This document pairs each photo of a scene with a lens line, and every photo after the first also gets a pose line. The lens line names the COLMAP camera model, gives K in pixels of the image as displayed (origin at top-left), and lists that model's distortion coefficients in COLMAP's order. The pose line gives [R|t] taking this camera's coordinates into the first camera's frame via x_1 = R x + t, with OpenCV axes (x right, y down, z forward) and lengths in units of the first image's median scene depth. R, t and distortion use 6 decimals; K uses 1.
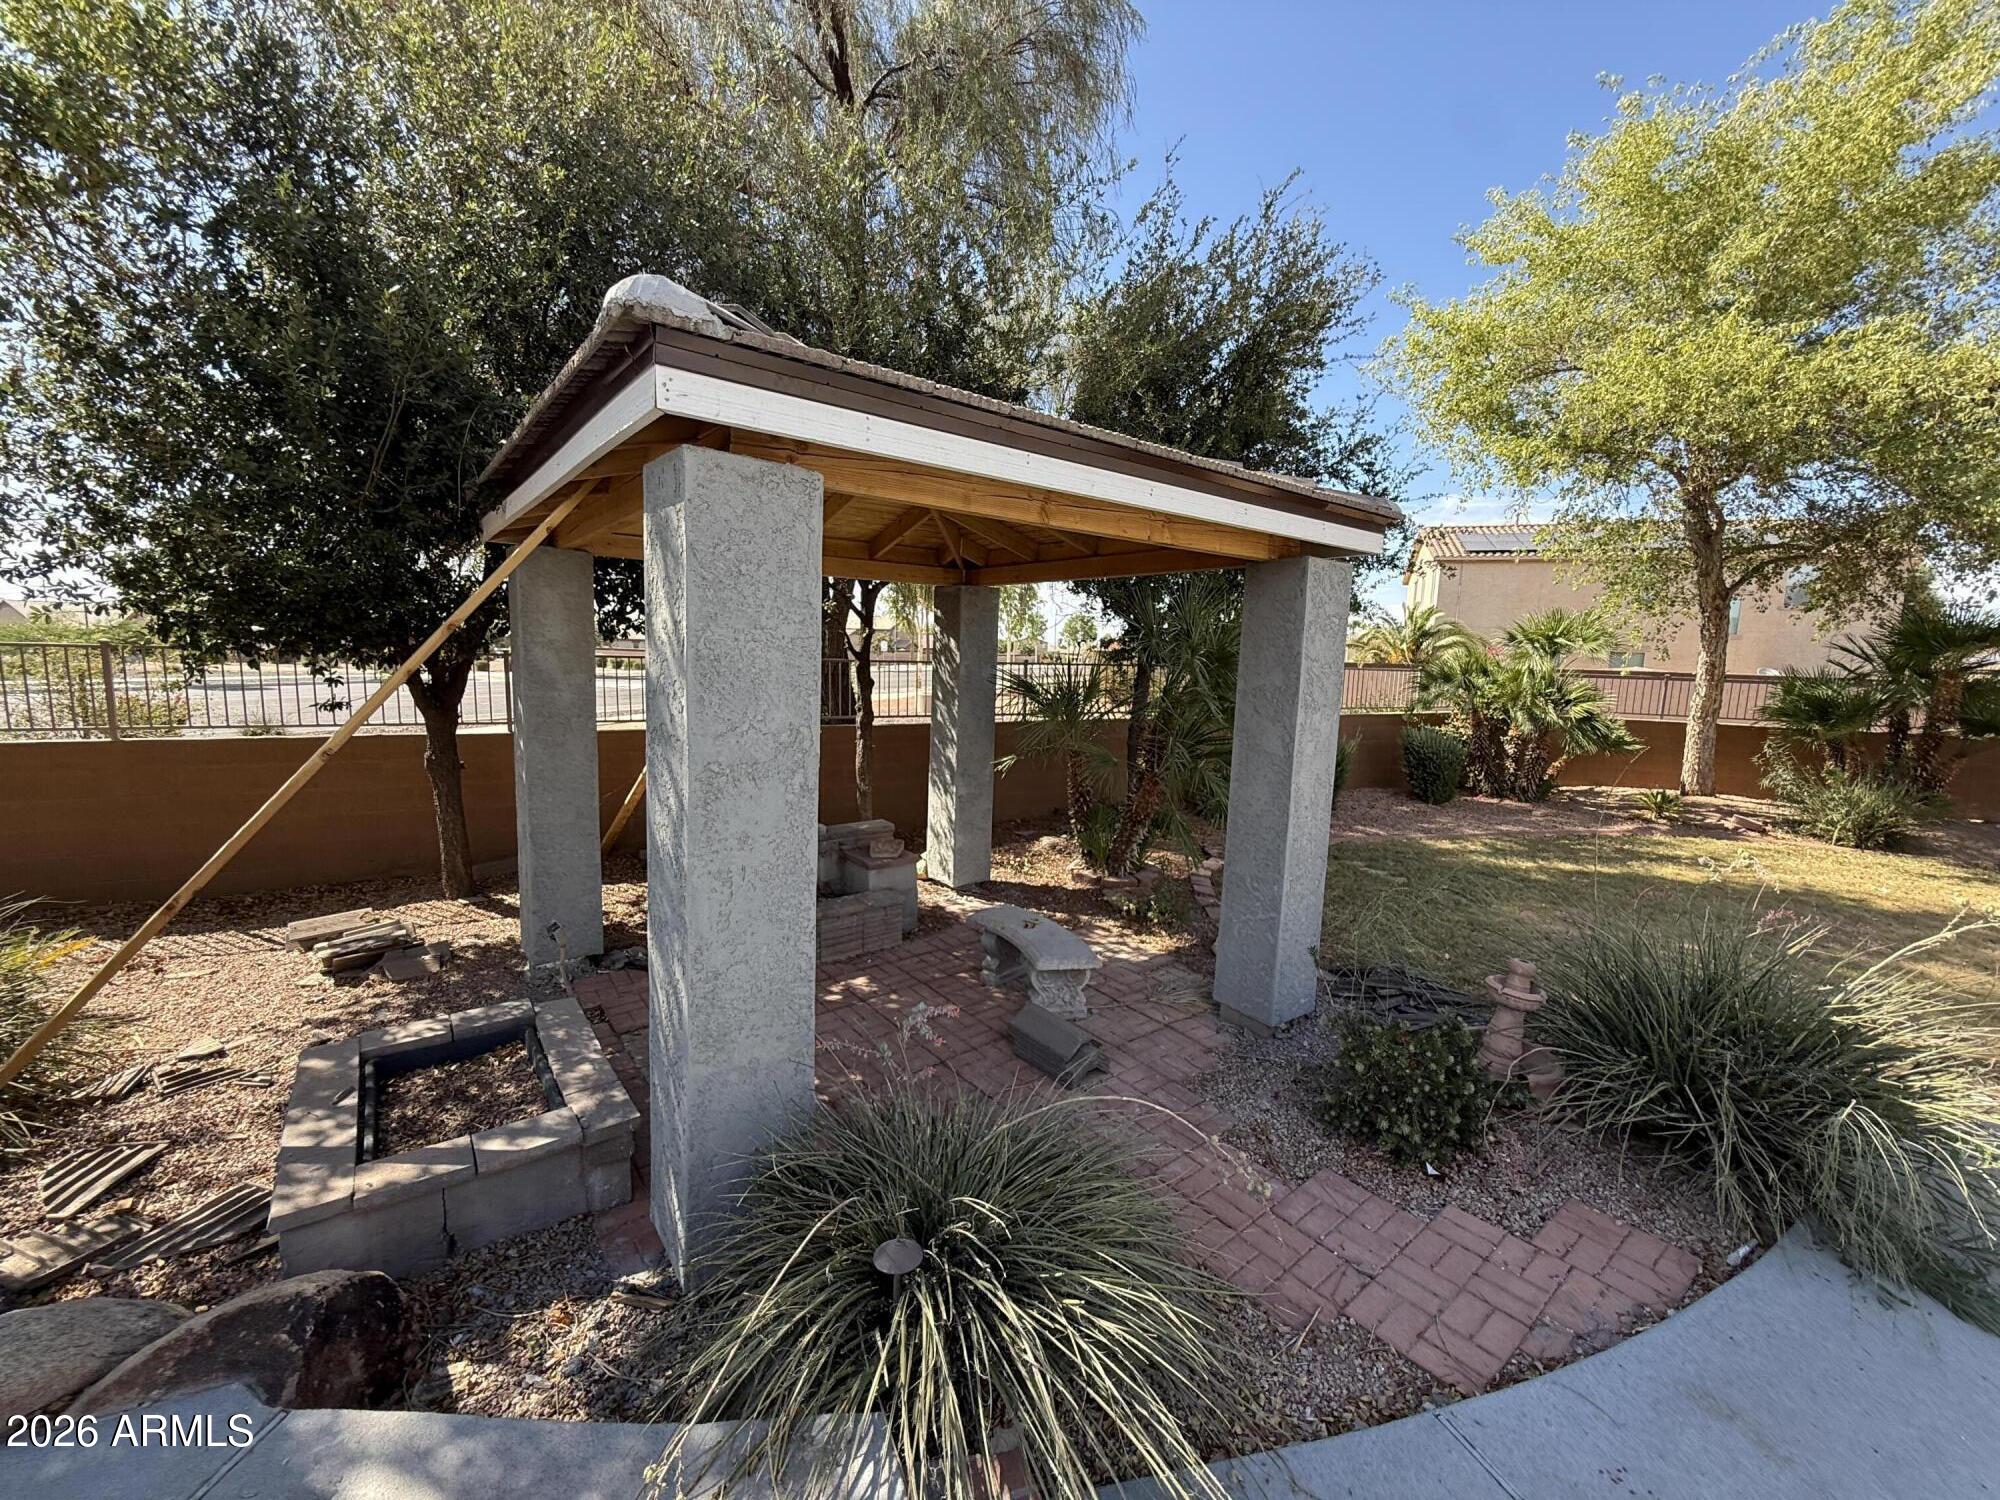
lens RADIAL K [[795.5, 0, 1006.0], [0, 795.5, 752.3], [0, 0, 1]] dist [-0.001414, 0.000180]
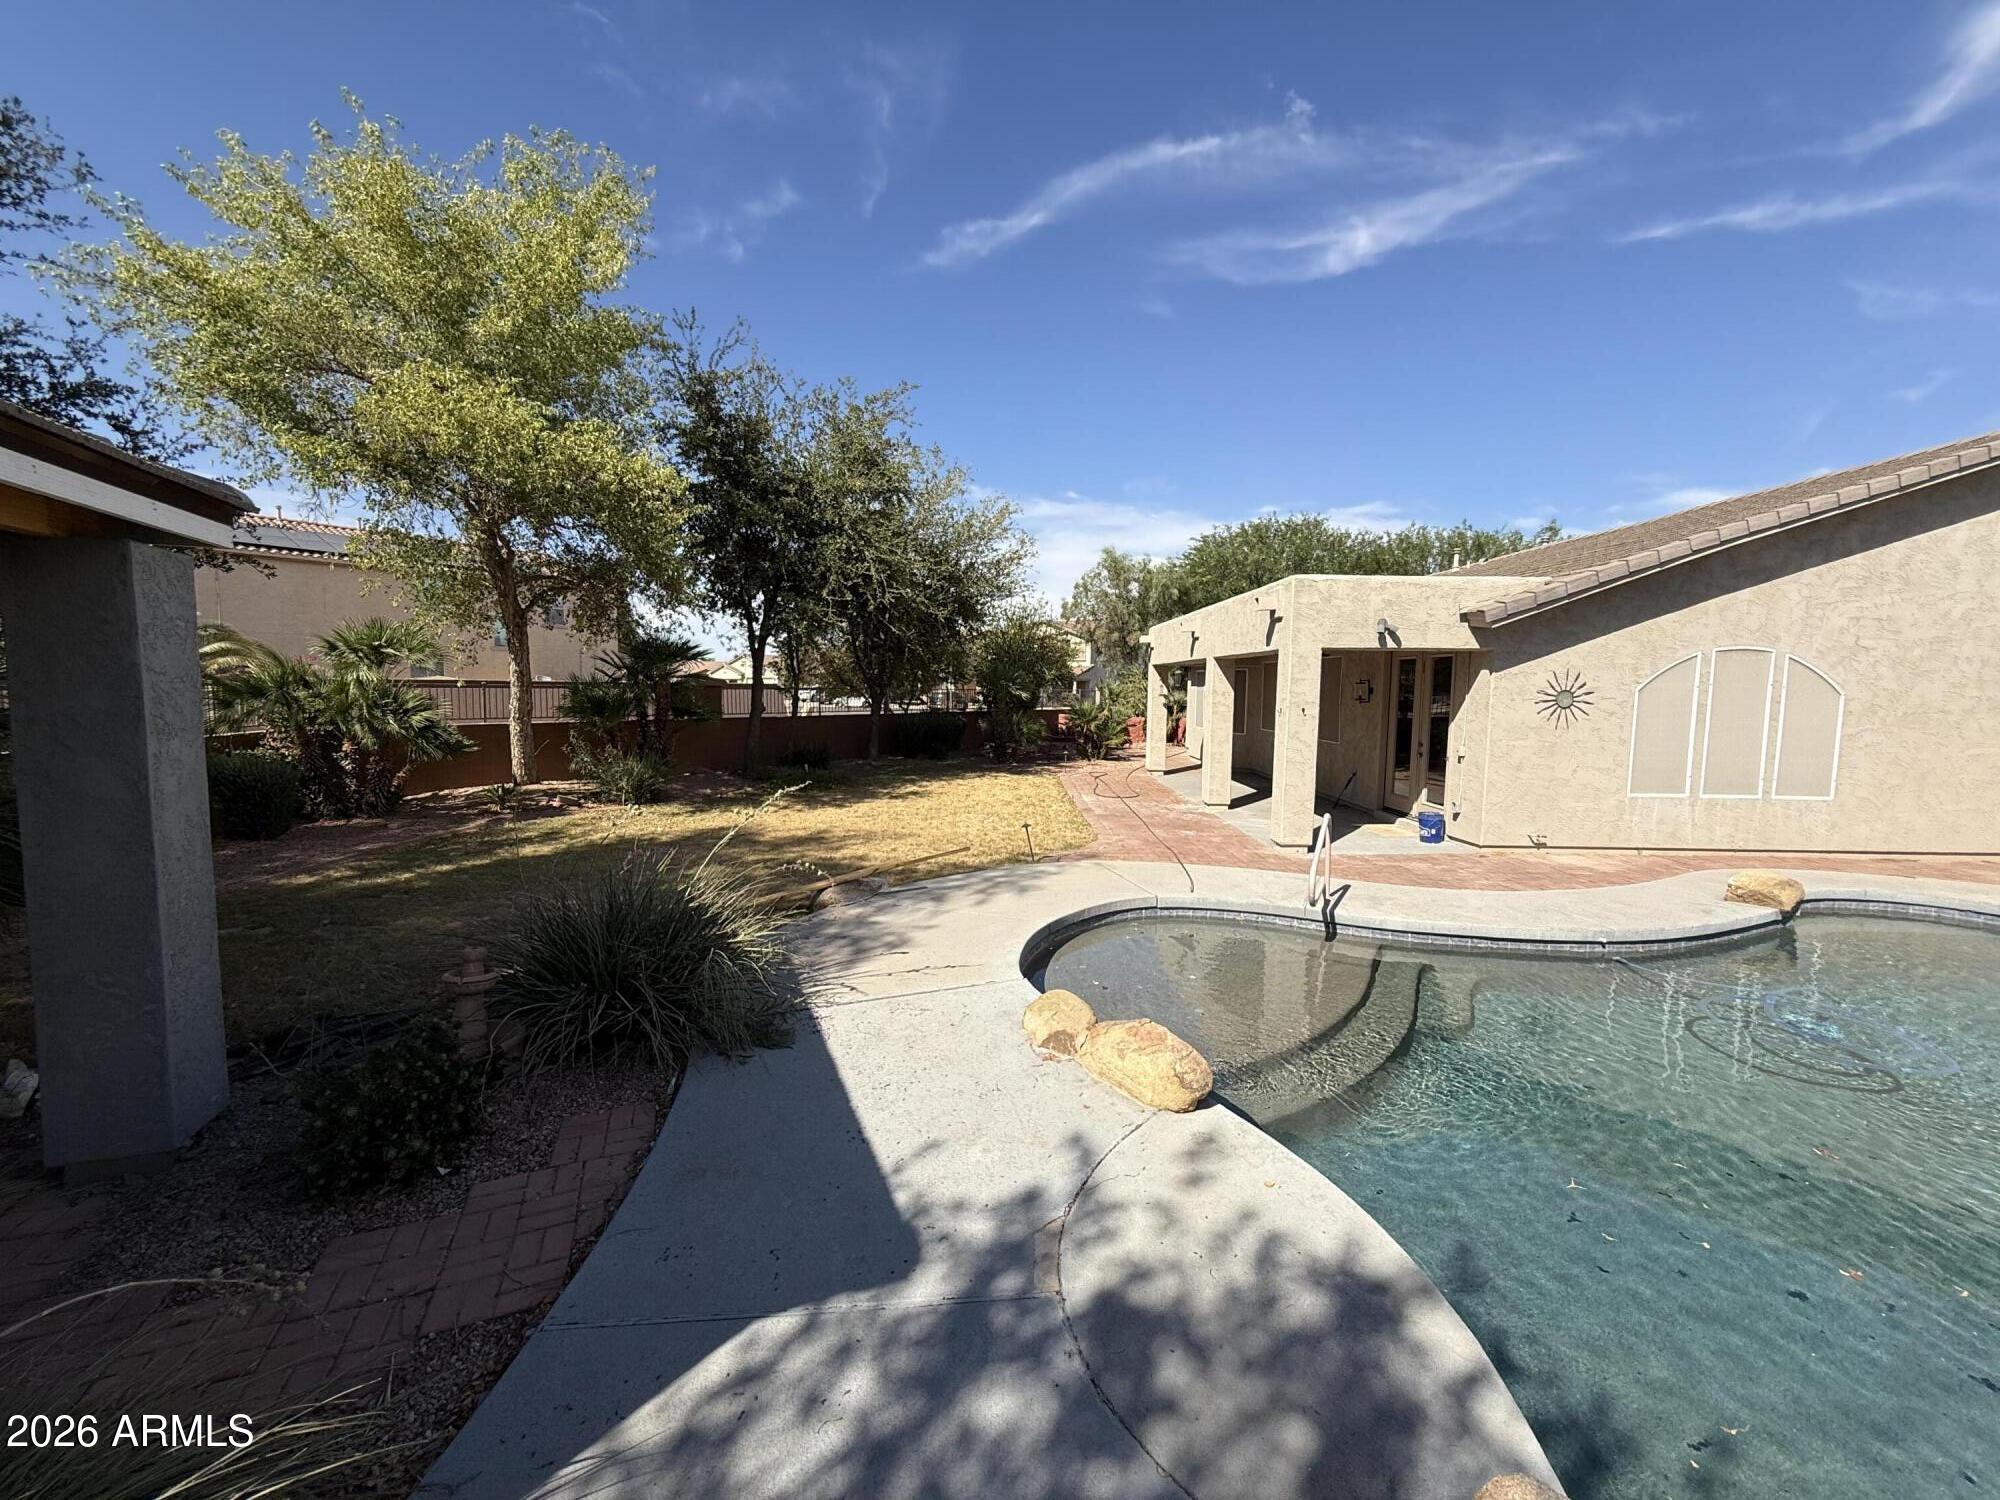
lens RADIAL K [[796.7, 0, 1005.1], [0, 796.7, 755.9], [0, 0, 1]] dist [0.000230, -0.000081]
pose [[0.271887, -0.110709, 0.955940, -0.062785], [0.117710, 0.989727, 0.081143, -0.000045], [-0.955103, 0.090462, 0.282126, -0.008779]]
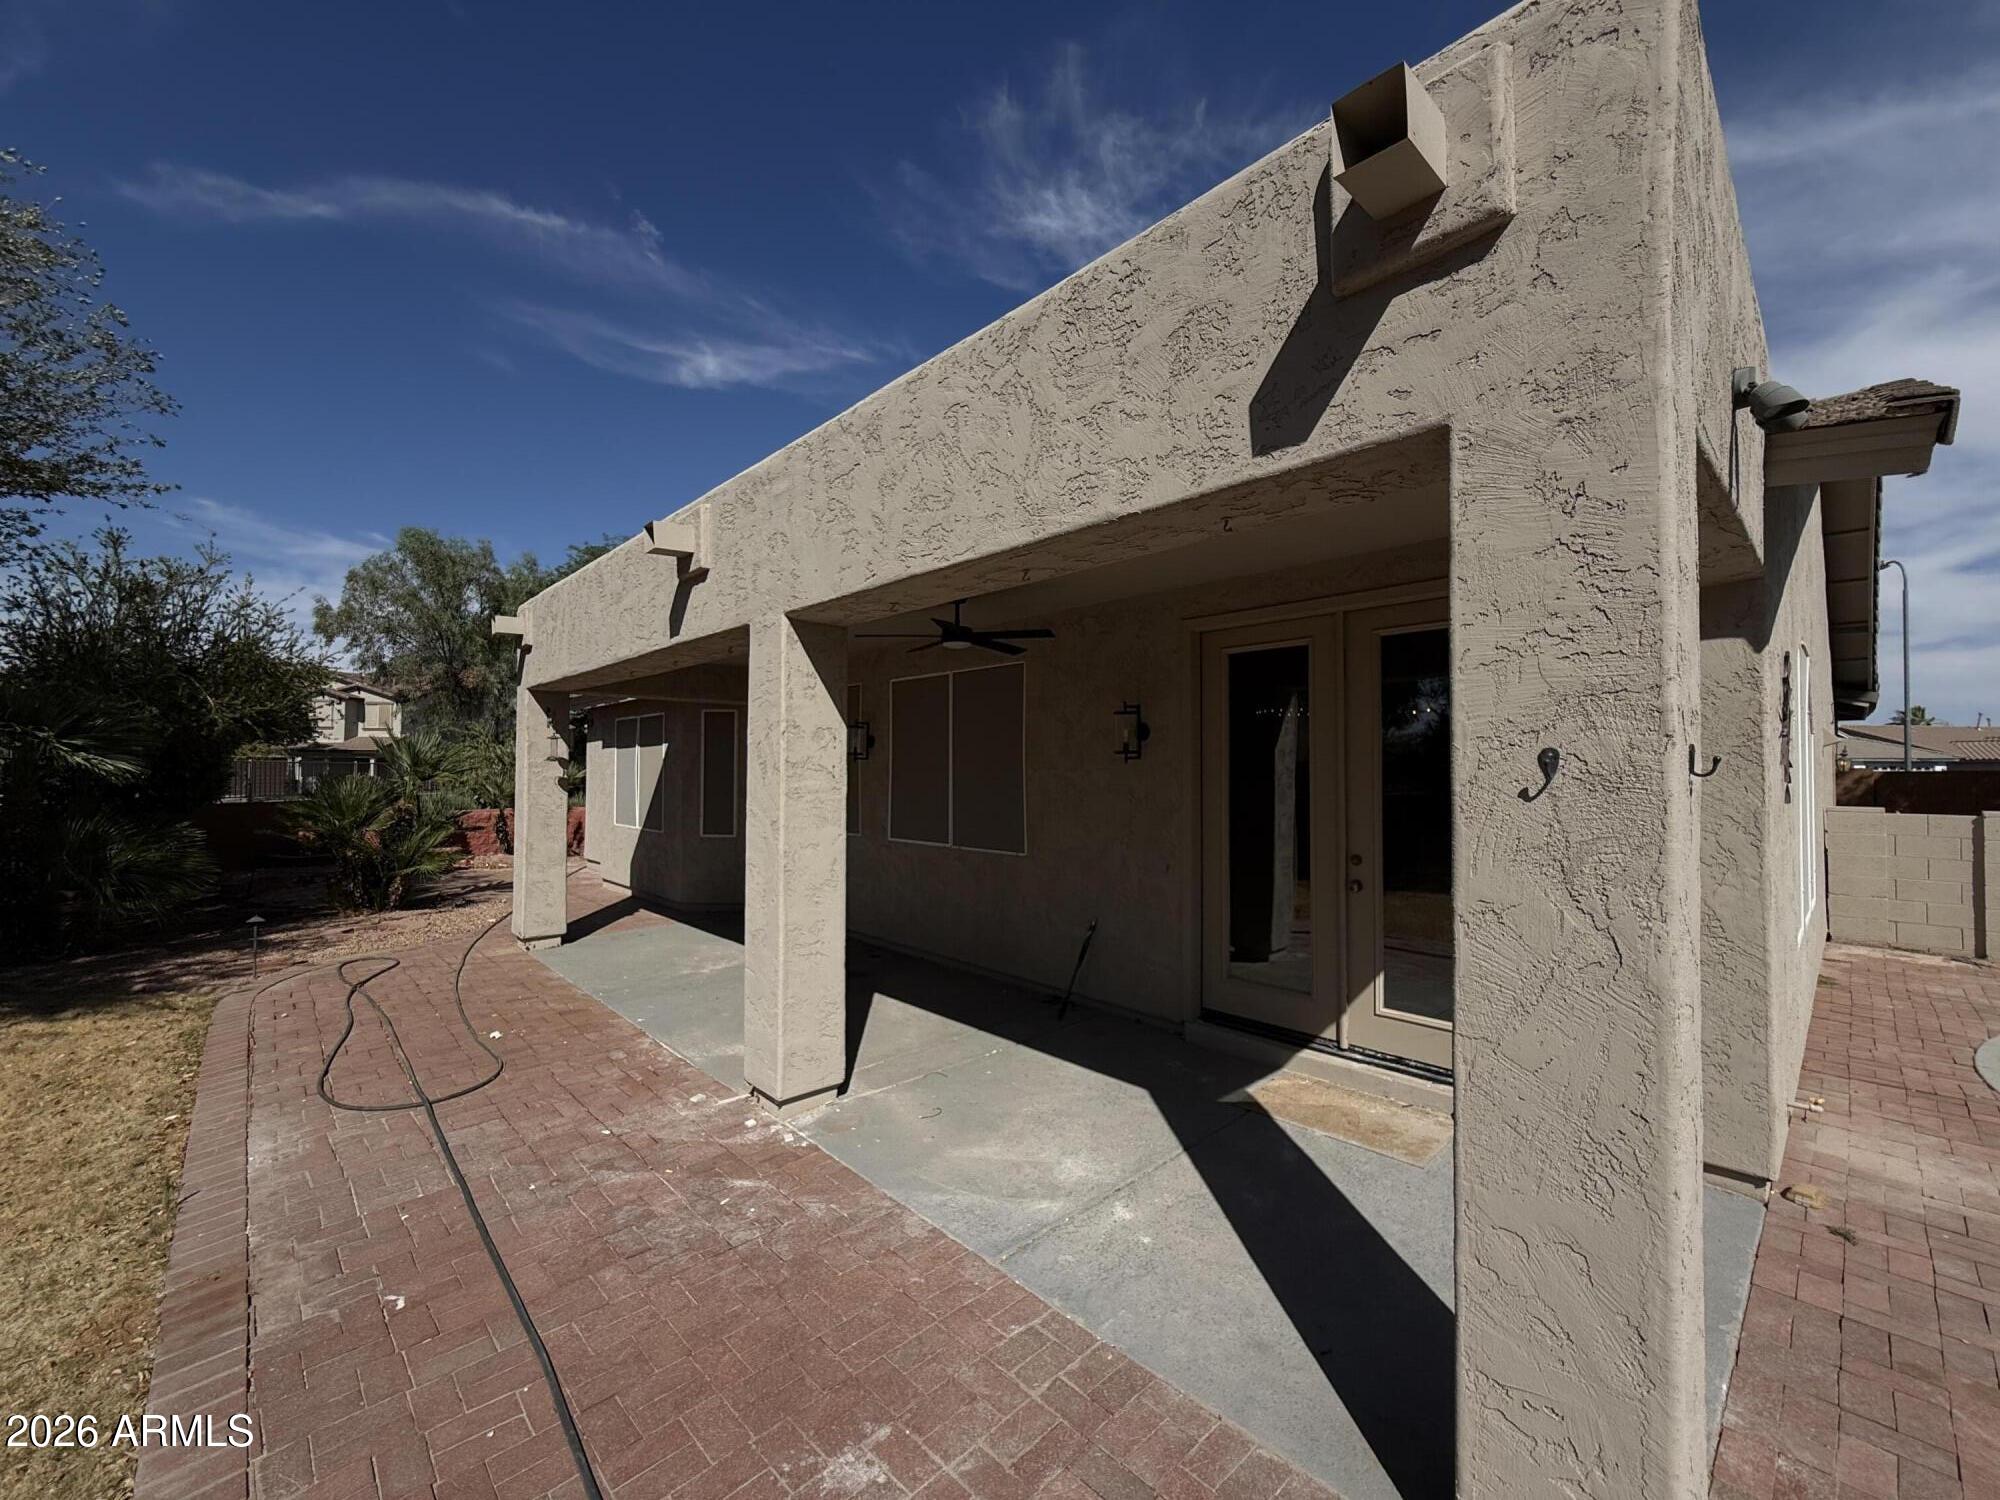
lens RADIAL K [[795.5, 0, 1006.0], [0, 795.5, 752.3], [0, 0, 1]] dist [-0.001414, 0.000180]
pose [[-0.457231, -0.007838, 0.889314, 0.865296], [0.095718, 0.993719, 0.057971, 0.042090], [-0.884182, 0.111629, -0.453609, 0.107605]]
